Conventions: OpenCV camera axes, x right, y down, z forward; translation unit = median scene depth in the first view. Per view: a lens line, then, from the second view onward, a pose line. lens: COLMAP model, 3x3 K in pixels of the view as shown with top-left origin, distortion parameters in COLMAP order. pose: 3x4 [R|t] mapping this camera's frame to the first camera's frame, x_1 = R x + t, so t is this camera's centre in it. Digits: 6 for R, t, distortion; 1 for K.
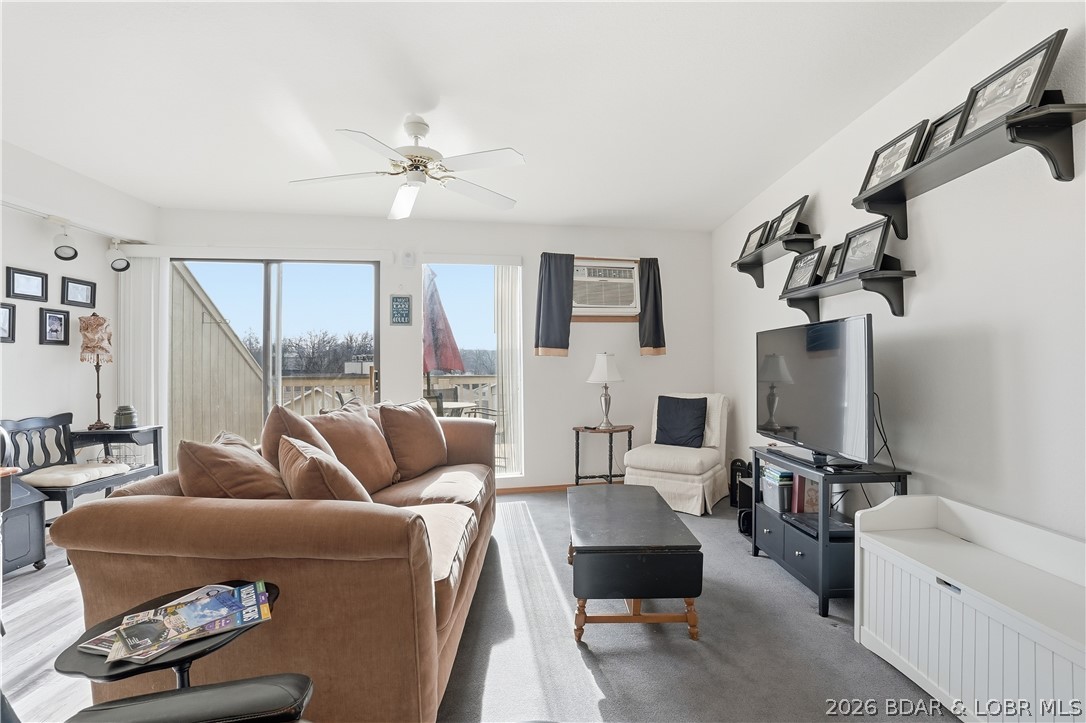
lens RADIAL K [[494.4, 0, 544.3], [0, 494.4, 366.2], [0, 0, 1]] dist [0.000338, 0.001270]
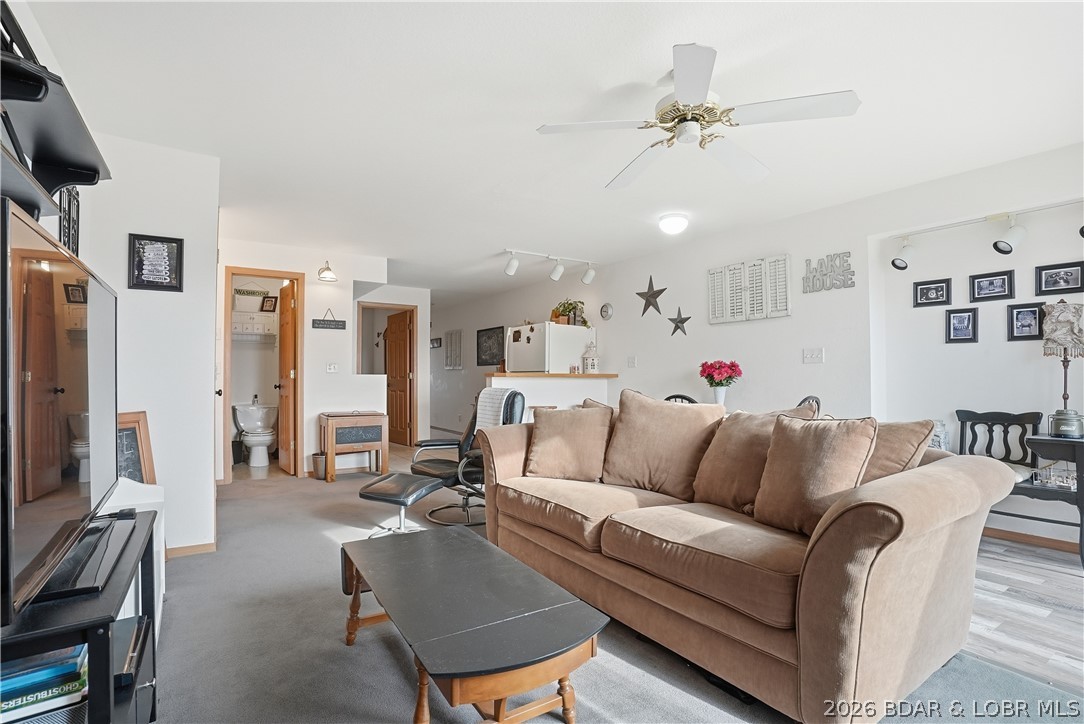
lens RADIAL K [[493.5, 0, 543.5], [0, 493.5, 365.8], [0, 0, 1]] dist [0.000338, 0.001270]
pose [[-0.839167, -0.014731, -0.543674, 0.318767], [-0.006707, 0.999837, -0.016738, 0.028601], [0.543832, -0.010399, -0.839129, 1.280262]]
